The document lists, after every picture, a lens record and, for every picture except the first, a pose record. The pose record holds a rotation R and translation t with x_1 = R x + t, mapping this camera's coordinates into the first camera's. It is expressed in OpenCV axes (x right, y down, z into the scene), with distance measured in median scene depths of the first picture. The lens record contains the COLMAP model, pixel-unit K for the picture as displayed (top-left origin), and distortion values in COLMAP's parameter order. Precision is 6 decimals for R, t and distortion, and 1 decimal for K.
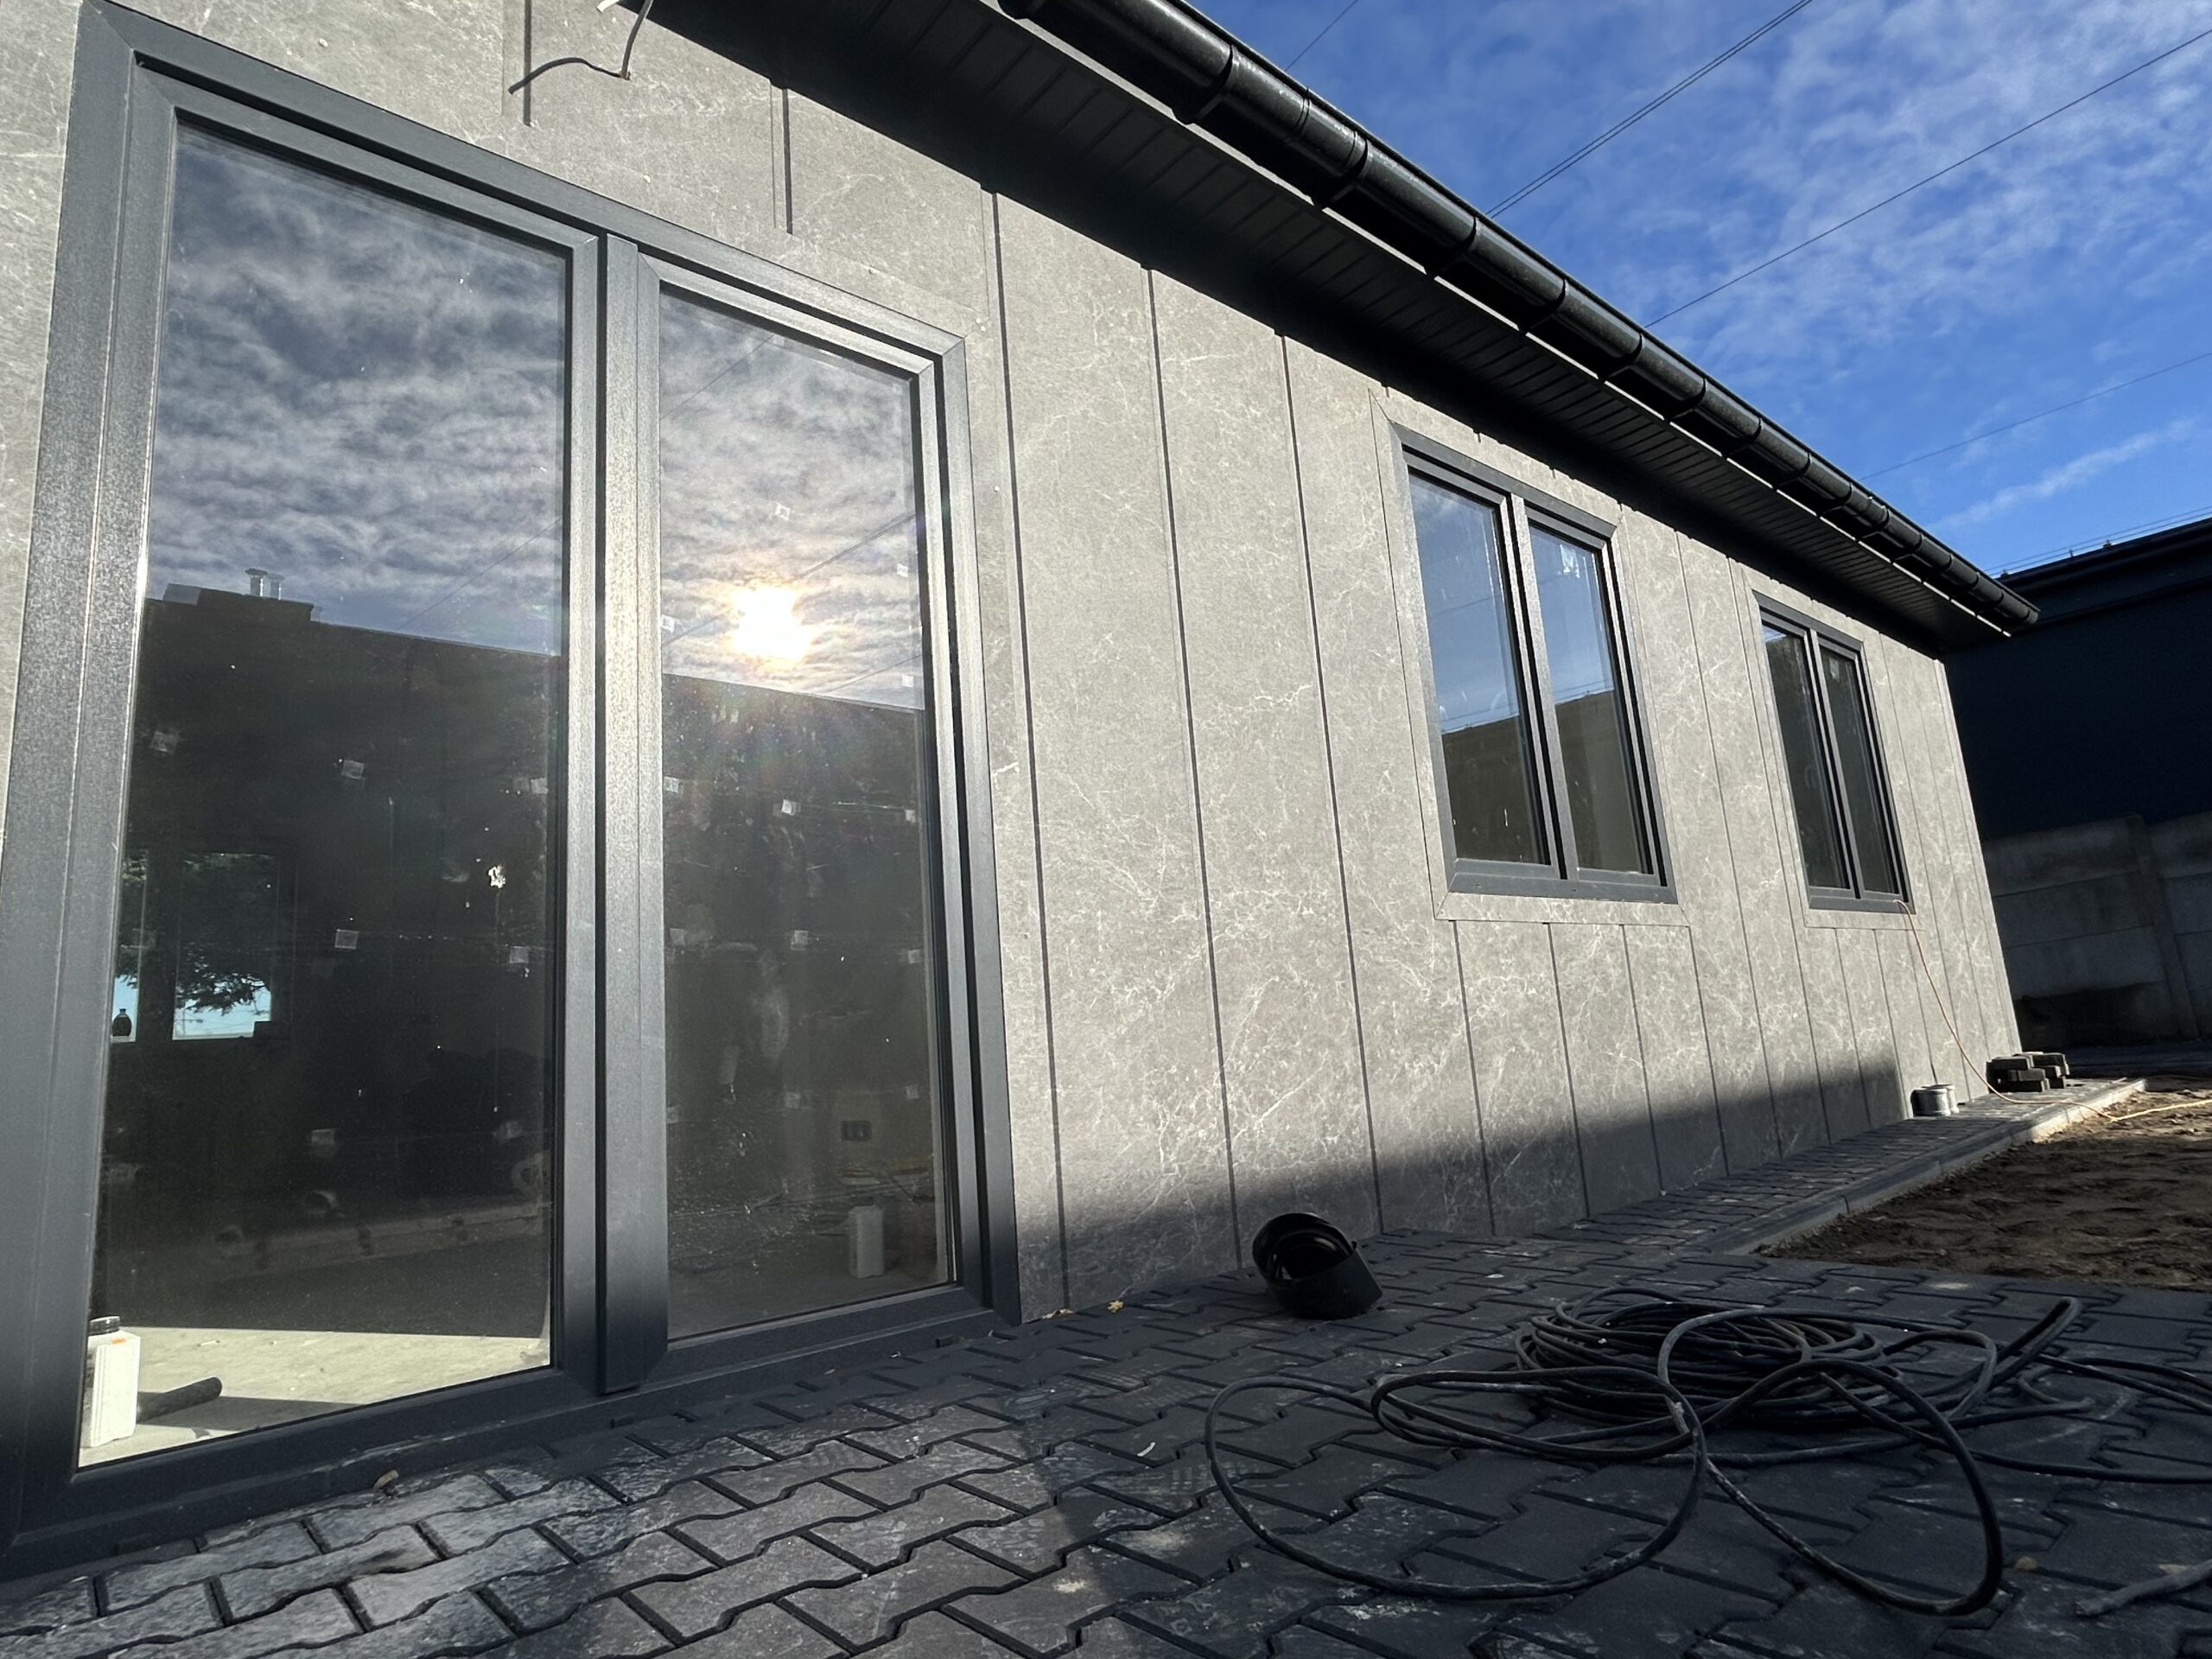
lens RADIAL K [[1200.5, 0, 1155.2], [0, 1200.5, 816.6], [0, 0, 1]] dist [-0.009036, 0.006626]
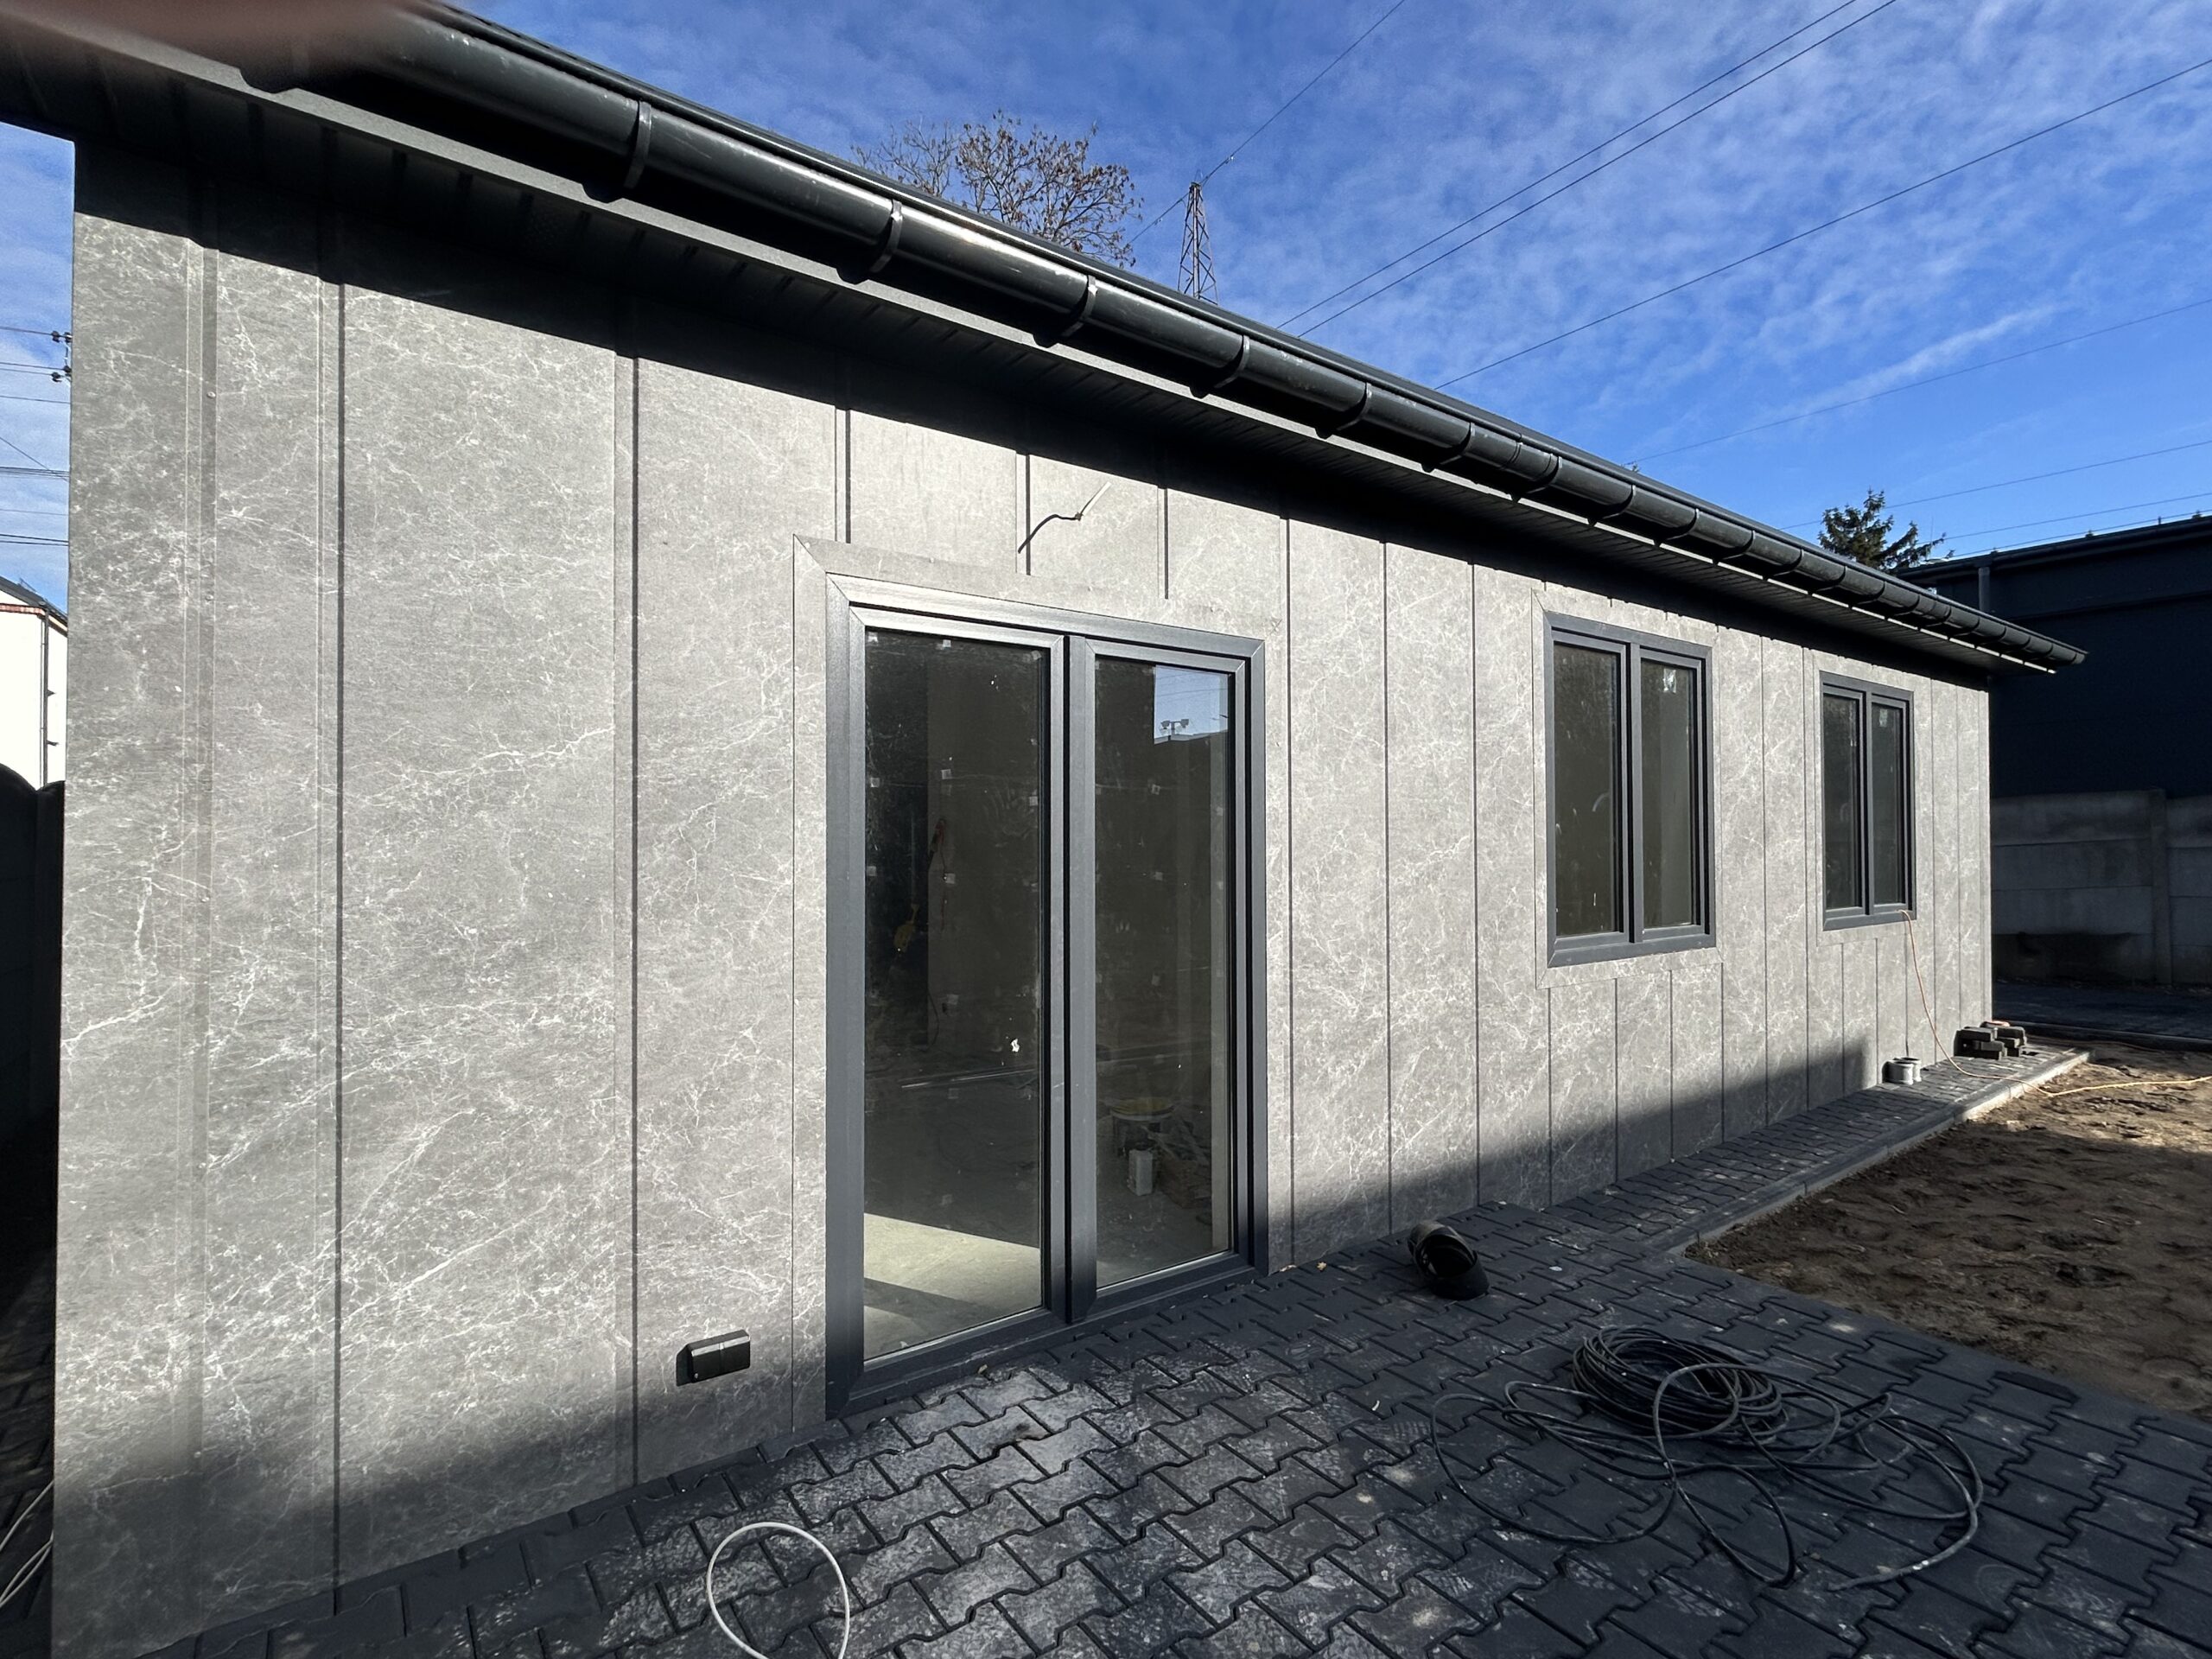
lens RADIAL K [[1054.2, 0, 1155.9], [0, 1054.2, 827.4], [0, 0, 1]] dist [-0.004953, 0.007001]
pose [[0.994006, 0.074231, -0.080260, -0.169530], [-0.059122, 0.982523, 0.176501, -0.387778], [0.091960, -0.170698, 0.981023, -0.316056]]
